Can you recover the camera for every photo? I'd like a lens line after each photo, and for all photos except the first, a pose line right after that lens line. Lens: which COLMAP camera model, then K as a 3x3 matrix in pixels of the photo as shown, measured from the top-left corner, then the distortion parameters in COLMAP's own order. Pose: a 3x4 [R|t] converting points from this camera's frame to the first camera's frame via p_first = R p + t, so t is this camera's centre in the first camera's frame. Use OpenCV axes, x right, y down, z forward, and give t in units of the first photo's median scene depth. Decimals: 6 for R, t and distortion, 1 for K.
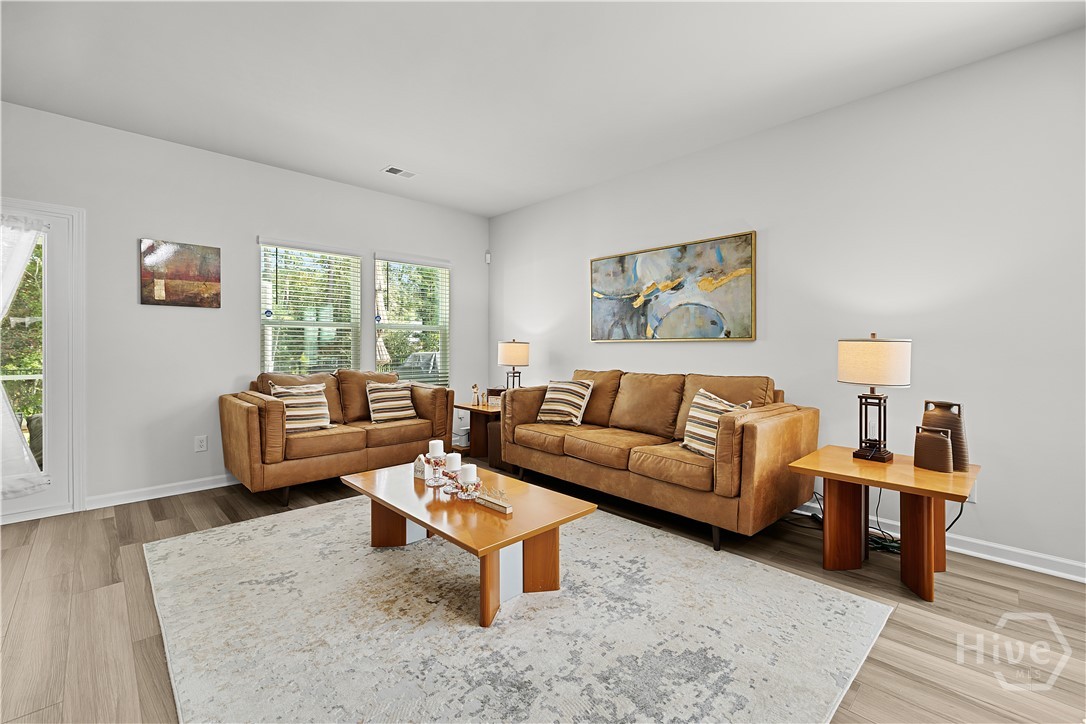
lens RADIAL K [[472.3, 0, 539.6], [0, 472.3, 346.5], [0, 0, 1]] dist [0.014252, 0.000172]
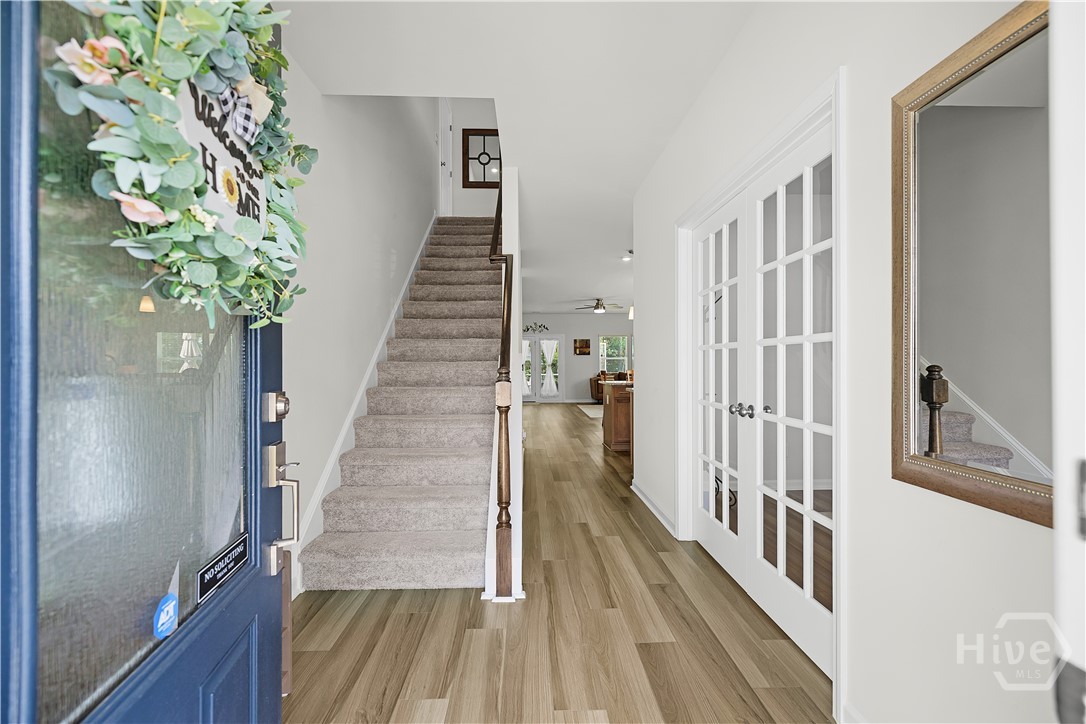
lens RADIAL K [[461.6, 0, 543.8], [0, 461.6, 357.4], [0, 0, 1]] dist [0.001036, 0.000114]
pose [[0.752334, -0.013514, -0.658644, 1.568603], [0.004313, 0.999869, -0.015589, -0.004843], [0.658768, 0.008888, 0.752294, -2.140373]]
